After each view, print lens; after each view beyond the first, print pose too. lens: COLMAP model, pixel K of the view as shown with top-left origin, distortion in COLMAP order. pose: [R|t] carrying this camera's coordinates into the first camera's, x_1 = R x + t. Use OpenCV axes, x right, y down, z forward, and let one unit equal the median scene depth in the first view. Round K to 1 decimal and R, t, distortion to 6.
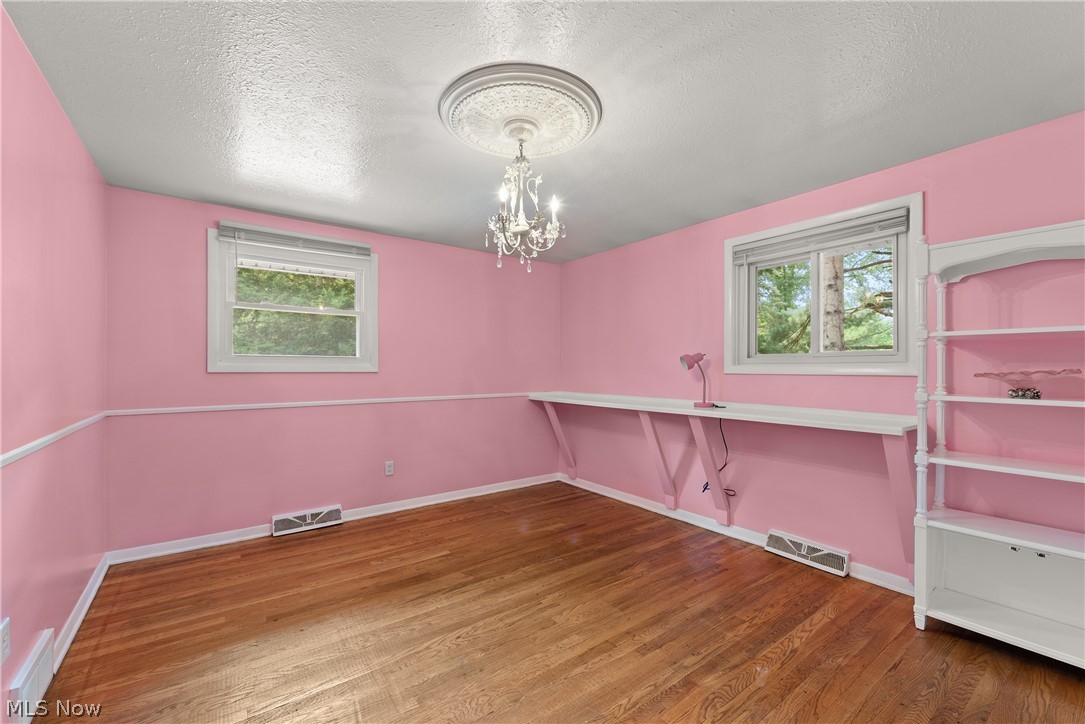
lens RADIAL K [[453.8, 0, 541.7], [0, 453.8, 362.3], [0, 0, 1]] dist [0.001360, 0.000158]
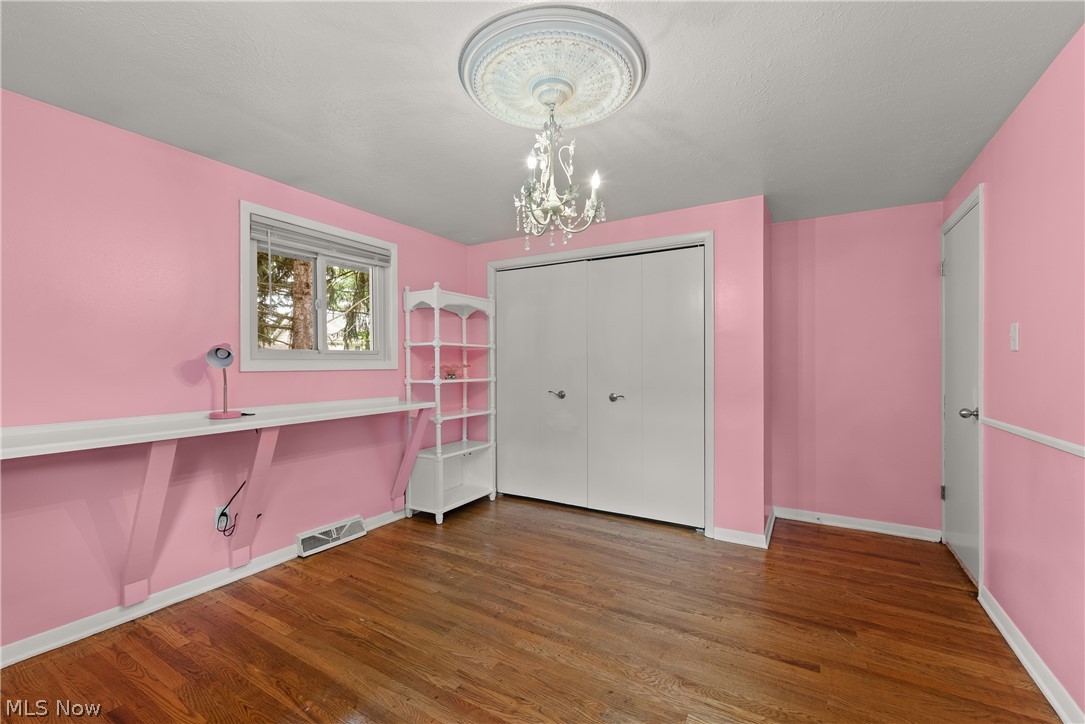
lens RADIAL K [[453.8, 0, 541.5], [0, 453.8, 365.8], [0, 0, 1]] dist [0.001360, 0.000158]
pose [[-0.382766, -0.008690, 0.923804, -0.703828], [-0.006862, 0.999955, 0.006564, 0.006492], [-0.923820, -0.003827, -0.382808, 1.127055]]
